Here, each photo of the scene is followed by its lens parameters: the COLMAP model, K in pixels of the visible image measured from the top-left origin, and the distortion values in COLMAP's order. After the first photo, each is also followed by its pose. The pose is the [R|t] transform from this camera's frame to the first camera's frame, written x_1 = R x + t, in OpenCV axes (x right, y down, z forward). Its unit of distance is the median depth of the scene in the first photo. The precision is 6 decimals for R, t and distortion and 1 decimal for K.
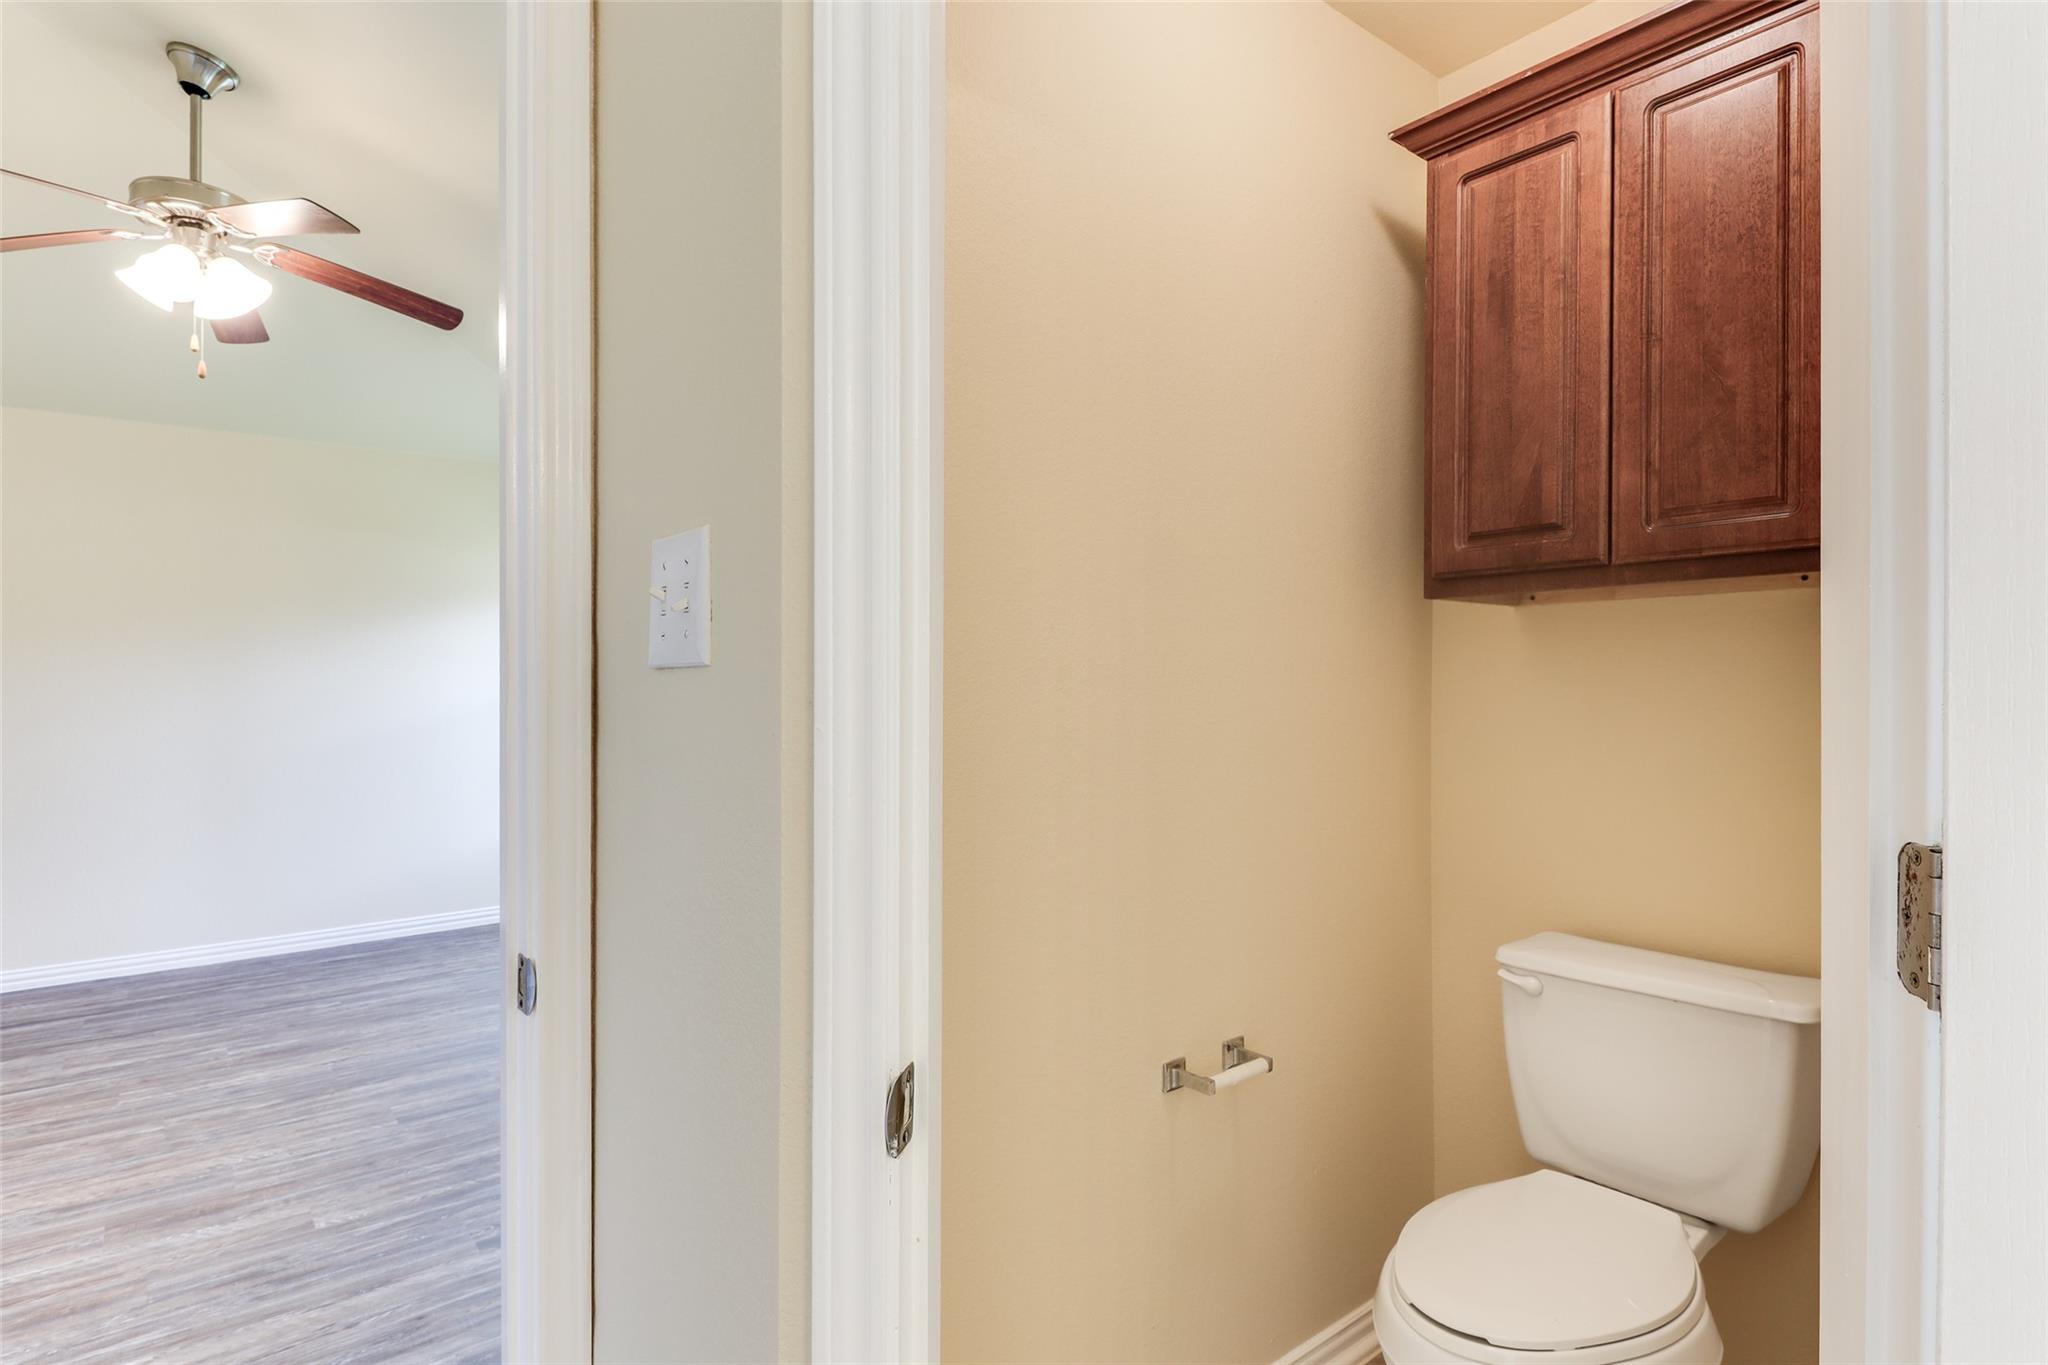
lens RADIAL K [[1041.1, 0, 1024.0], [0, 1041.1, 684.2], [0, 0, 1]] dist [0.007407, -0.001888]
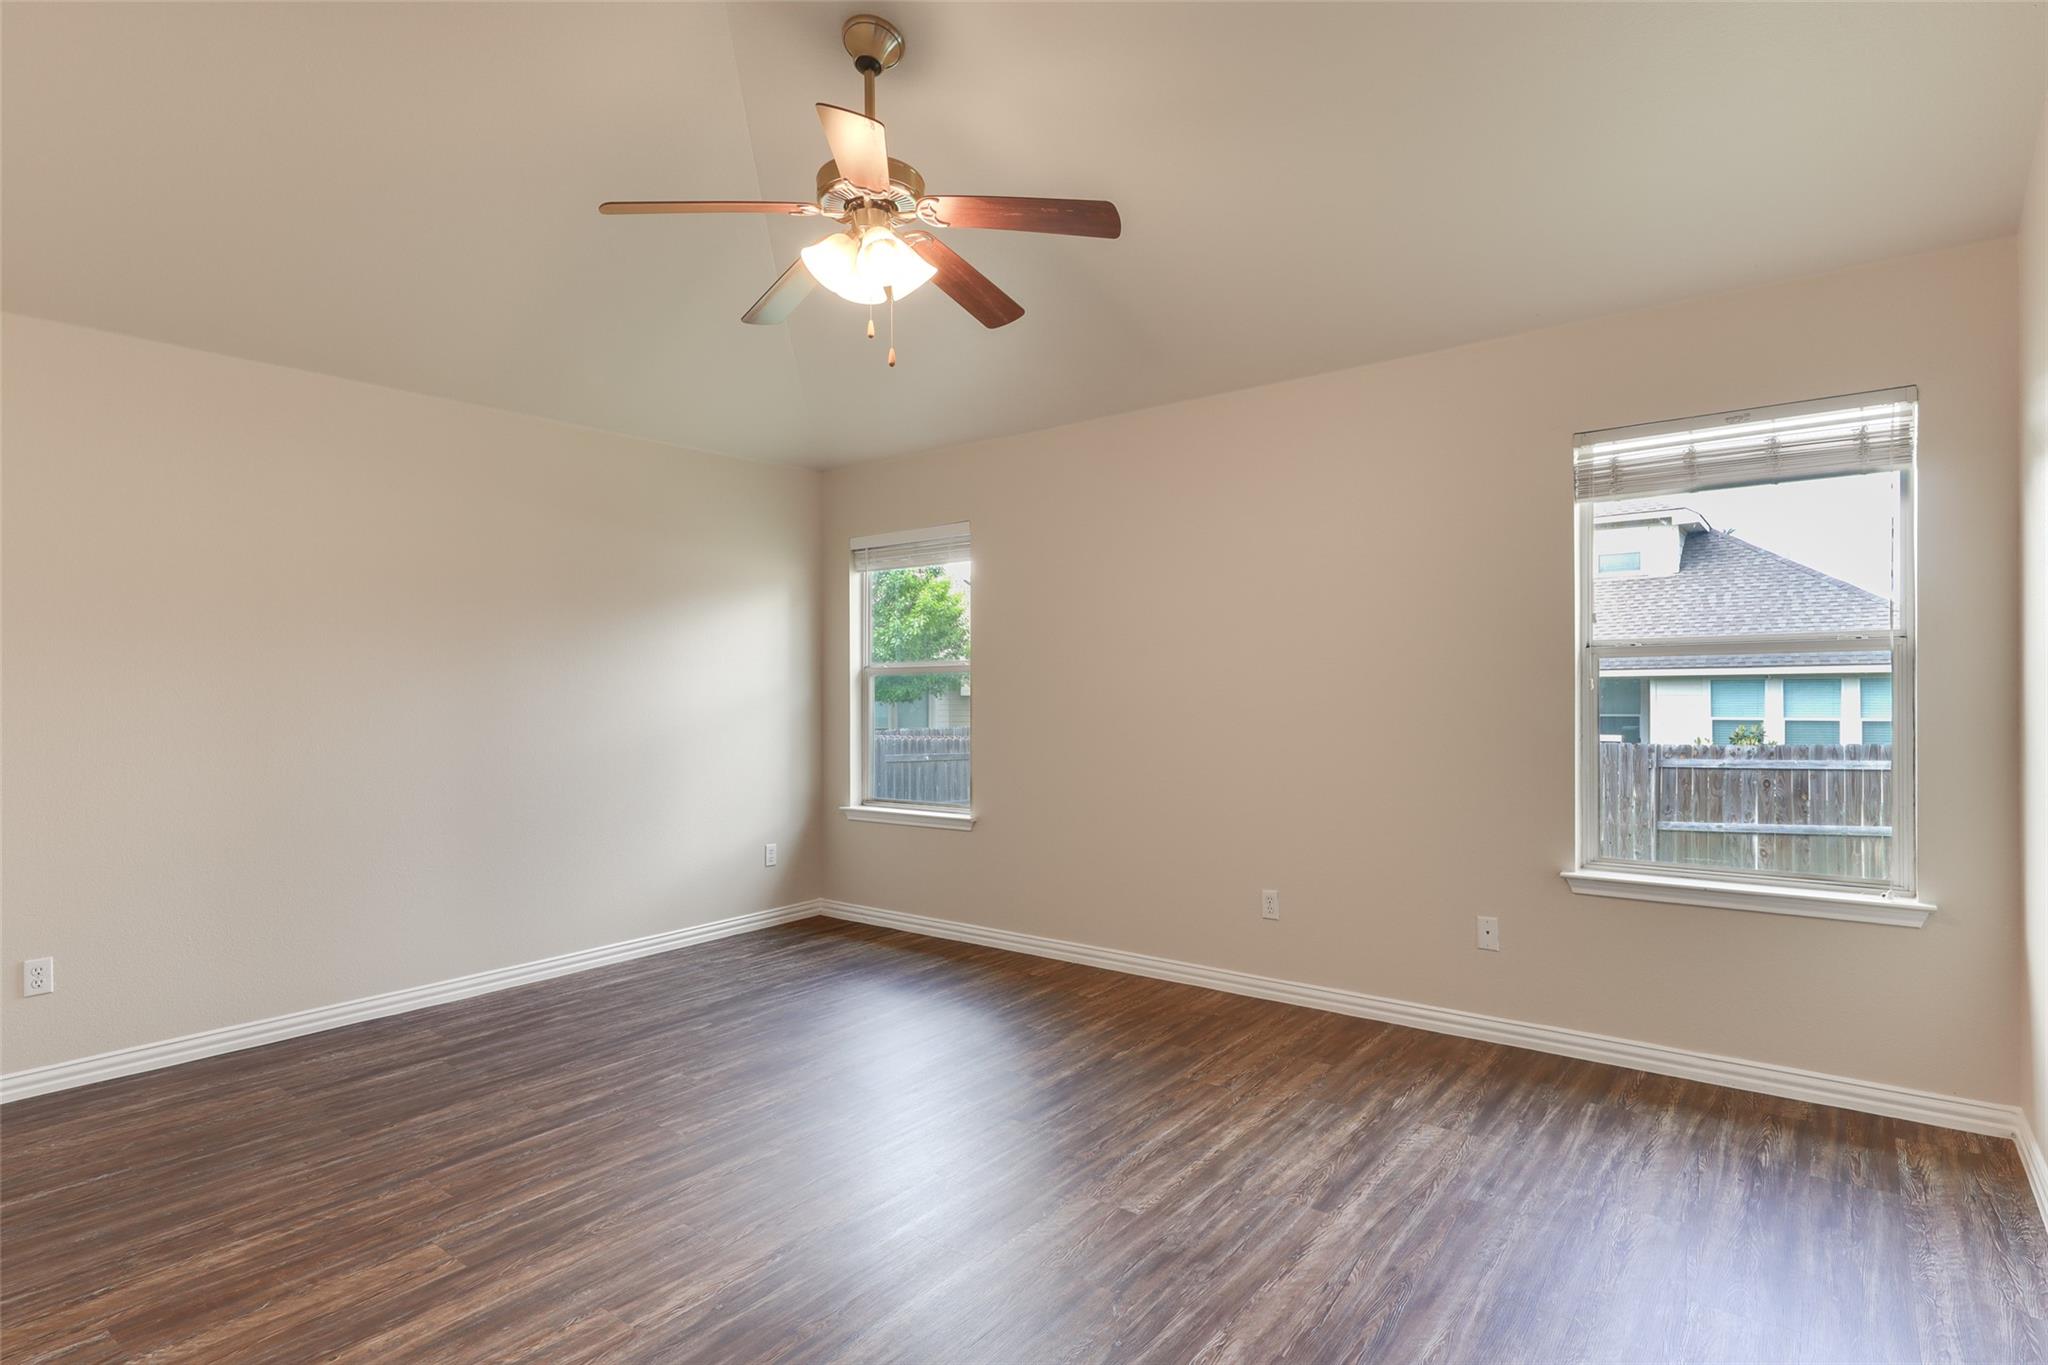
lens RADIAL K [[1041.1, 0, 1019.8], [0, 1041.1, 687.0], [0, 0, 1]] dist [0.007407, -0.001888]
pose [[0.970884, 0.002853, 0.239534, -0.772600], [-0.001872, 0.999989, -0.004325, 0.007752], [-0.239544, 0.003751, 0.970878, 0.028222]]
